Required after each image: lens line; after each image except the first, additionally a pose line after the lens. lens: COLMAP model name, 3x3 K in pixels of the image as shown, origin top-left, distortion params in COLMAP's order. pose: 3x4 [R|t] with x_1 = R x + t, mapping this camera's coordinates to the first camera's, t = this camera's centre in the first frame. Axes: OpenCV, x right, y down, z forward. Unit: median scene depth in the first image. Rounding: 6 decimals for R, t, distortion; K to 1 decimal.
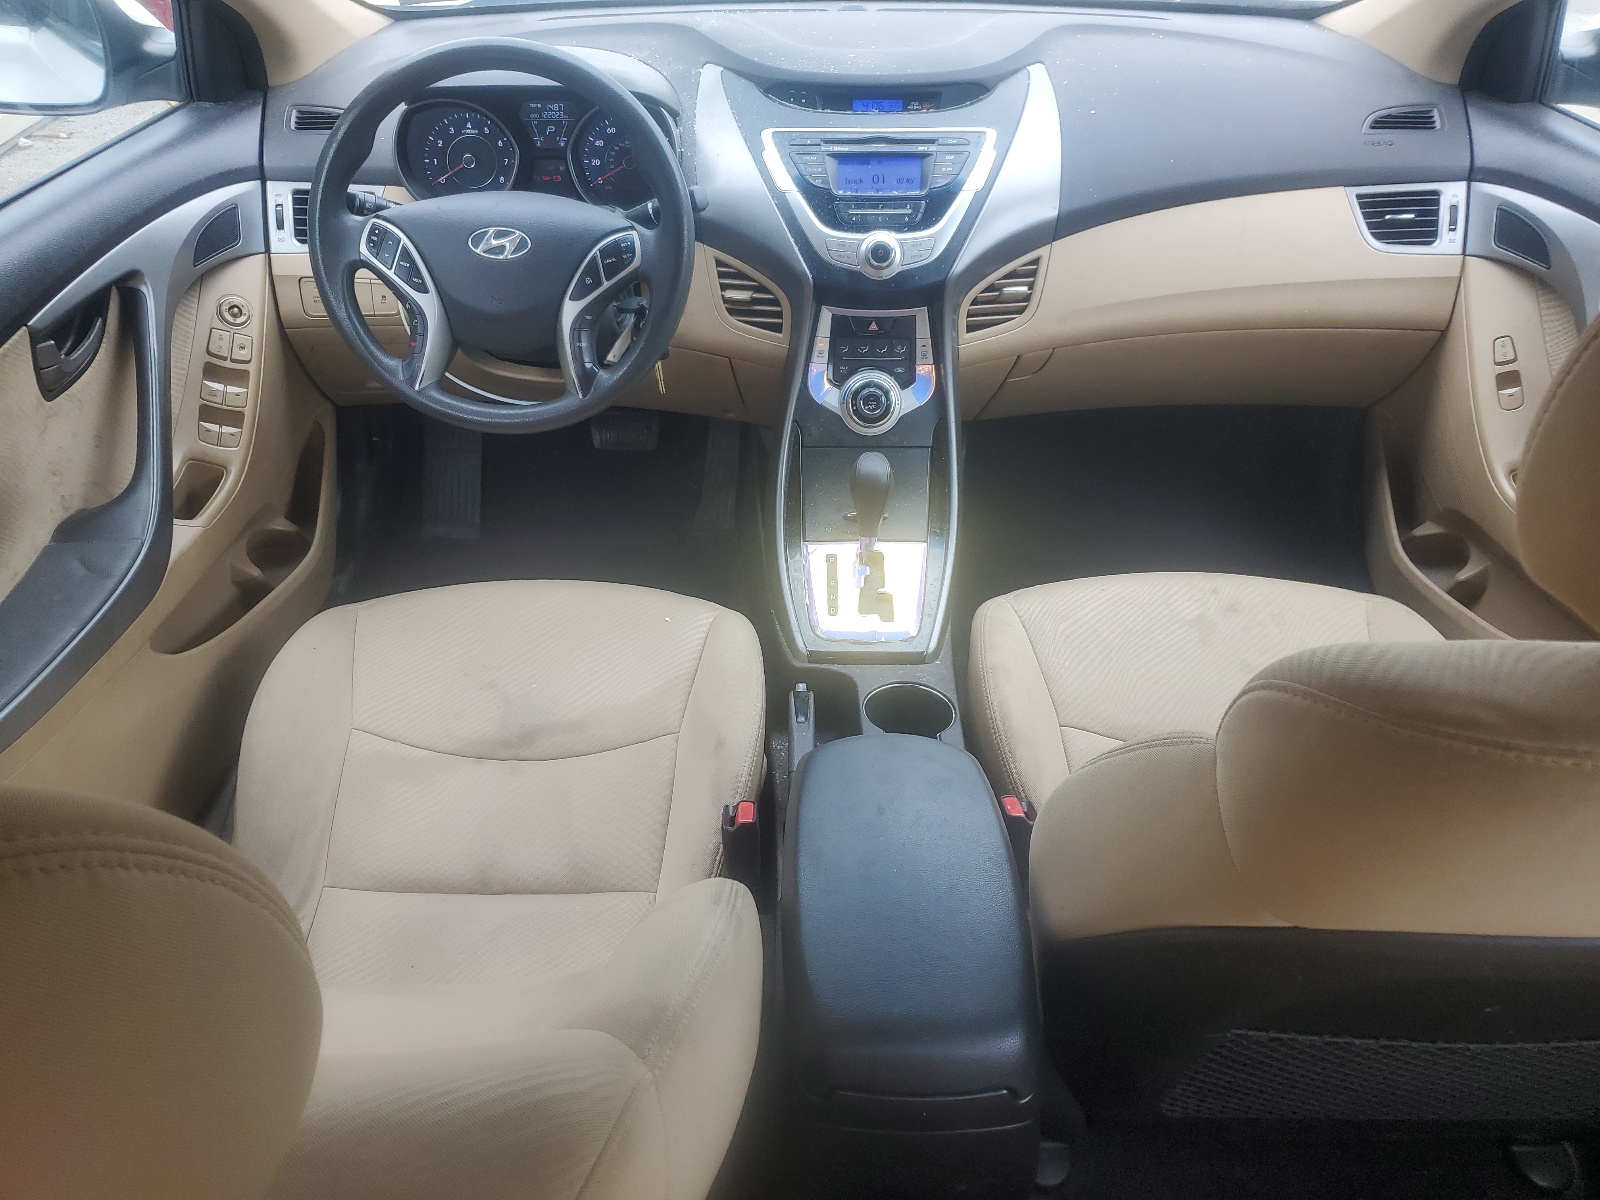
lens RADIAL K [[1210.1, 0, 799.1], [0, 1210.1, 601.0], [0, 0, 1]] dist [0.002060, -0.000418]
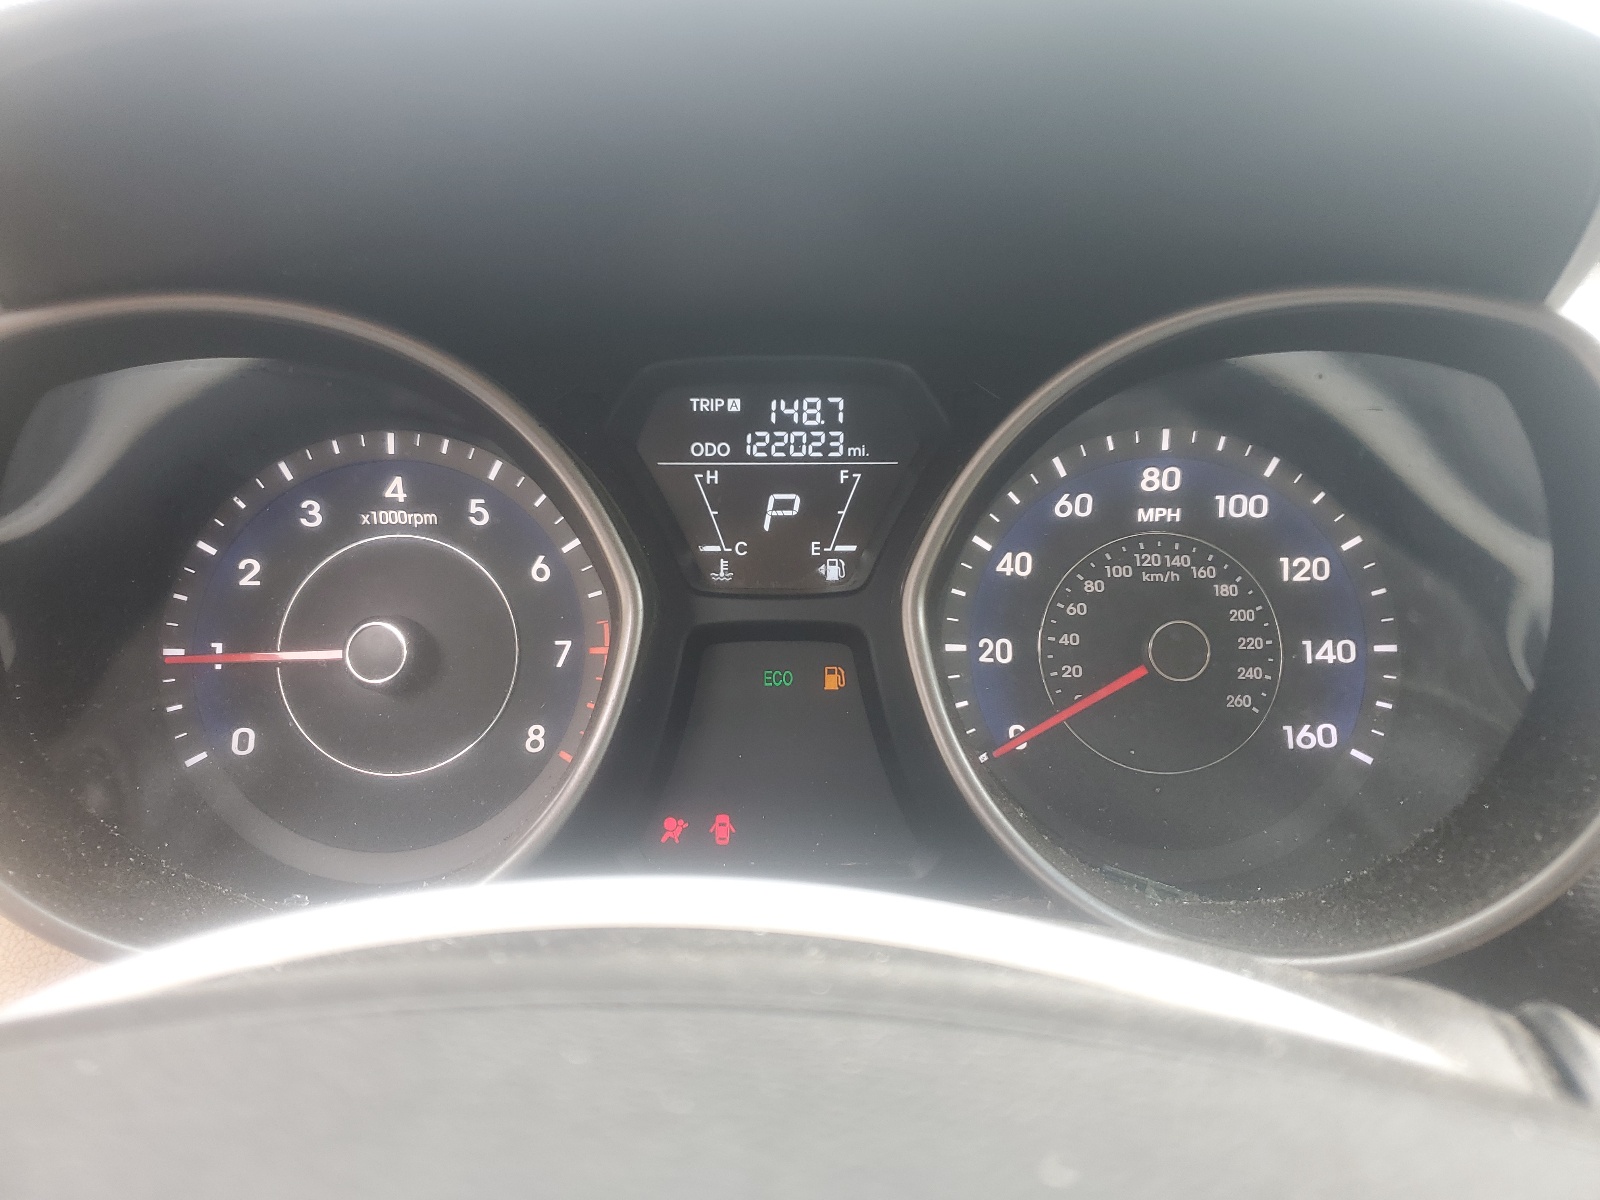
lens RADIAL K [[1210.1, 0, 800.8], [0, 1210.1, 601.9], [0, 0, 1]] dist [0.002060, -0.000418]
pose [[0.999943, -0.010491, 0.001820, -0.202893], [0.010437, 0.931841, -0.362716, -0.297465], [0.002109, 0.362715, 0.931898, 0.809211]]
